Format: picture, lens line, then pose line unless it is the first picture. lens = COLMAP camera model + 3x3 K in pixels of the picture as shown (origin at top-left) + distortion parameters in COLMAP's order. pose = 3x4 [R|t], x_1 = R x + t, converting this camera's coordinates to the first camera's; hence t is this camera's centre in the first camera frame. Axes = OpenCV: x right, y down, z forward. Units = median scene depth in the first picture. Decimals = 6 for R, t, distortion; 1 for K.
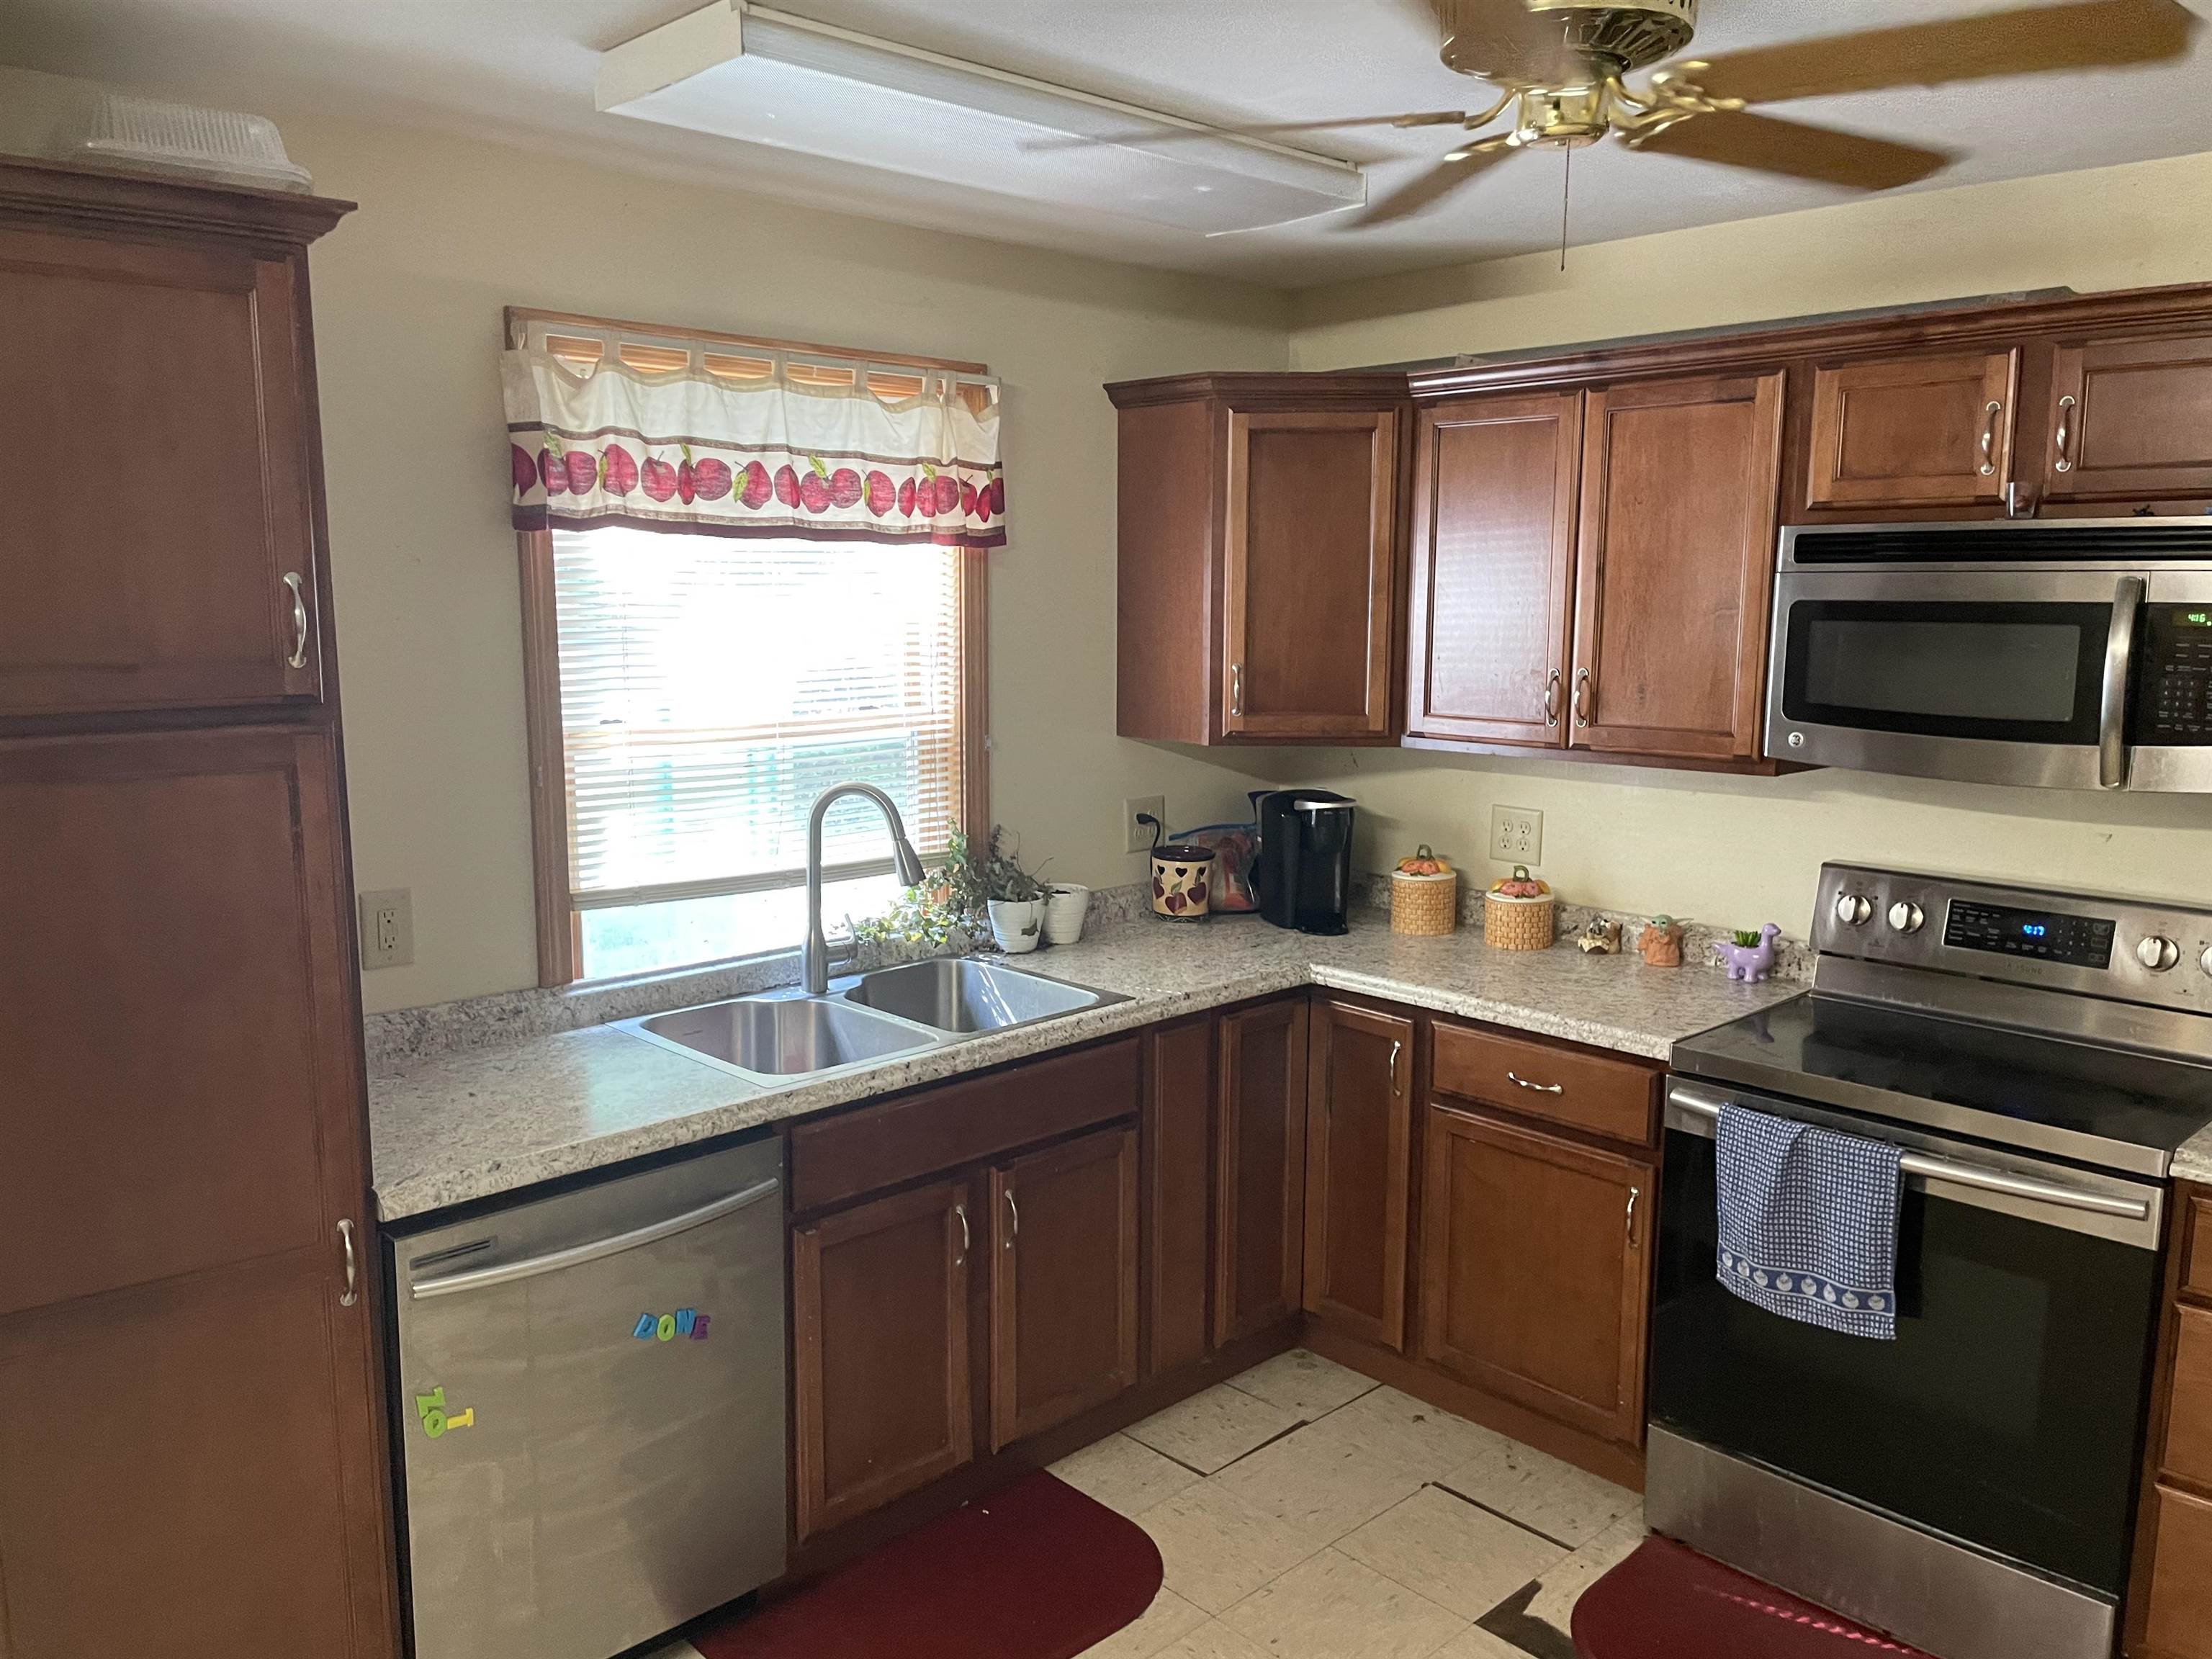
lens RADIAL K [[1638.5, 0, 1104.3], [0, 1638.5, 852.5], [0, 0, 1]] dist [0.045929, -0.098467]
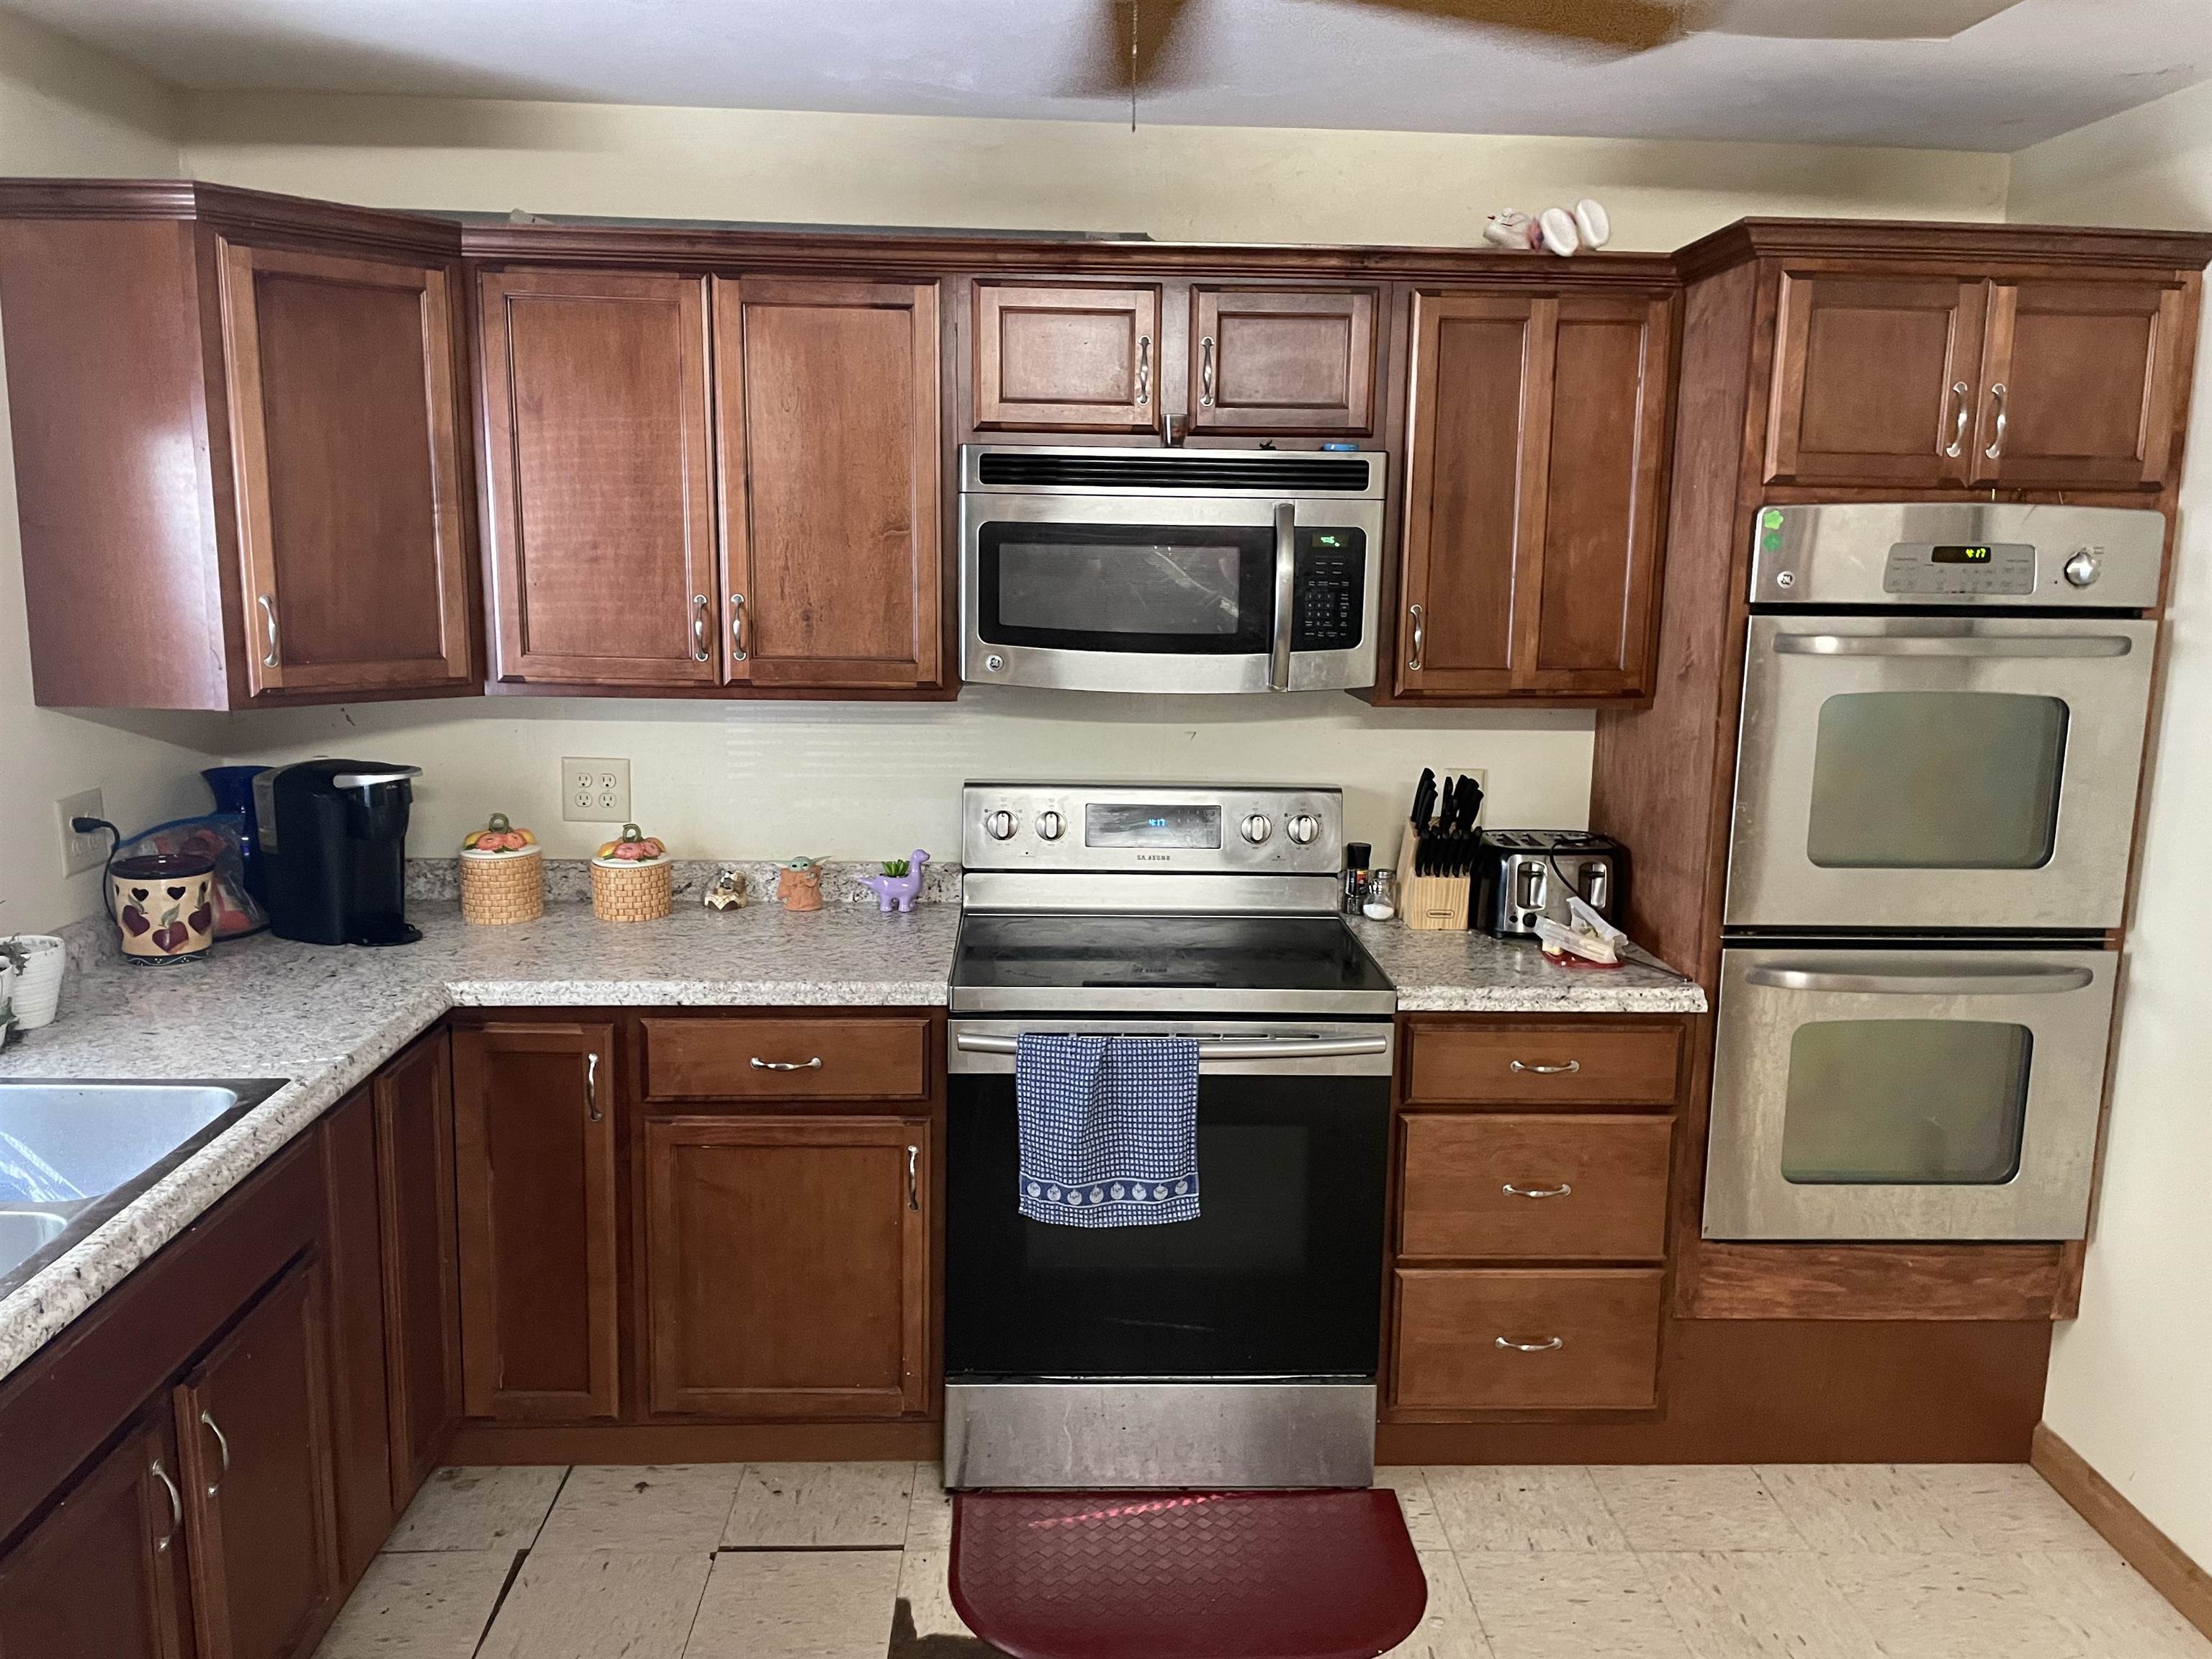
lens RADIAL K [[1652.0, 0, 1106.0], [0, 1652.0, 829.5], [0, 0, 1]] dist [0.074711, -0.111540]
pose [[0.651911, -0.126710, 0.747634, -0.263313], [0.102913, 0.991602, 0.078322, -0.035145], [-0.751280, 0.025882, 0.659476, 0.256617]]
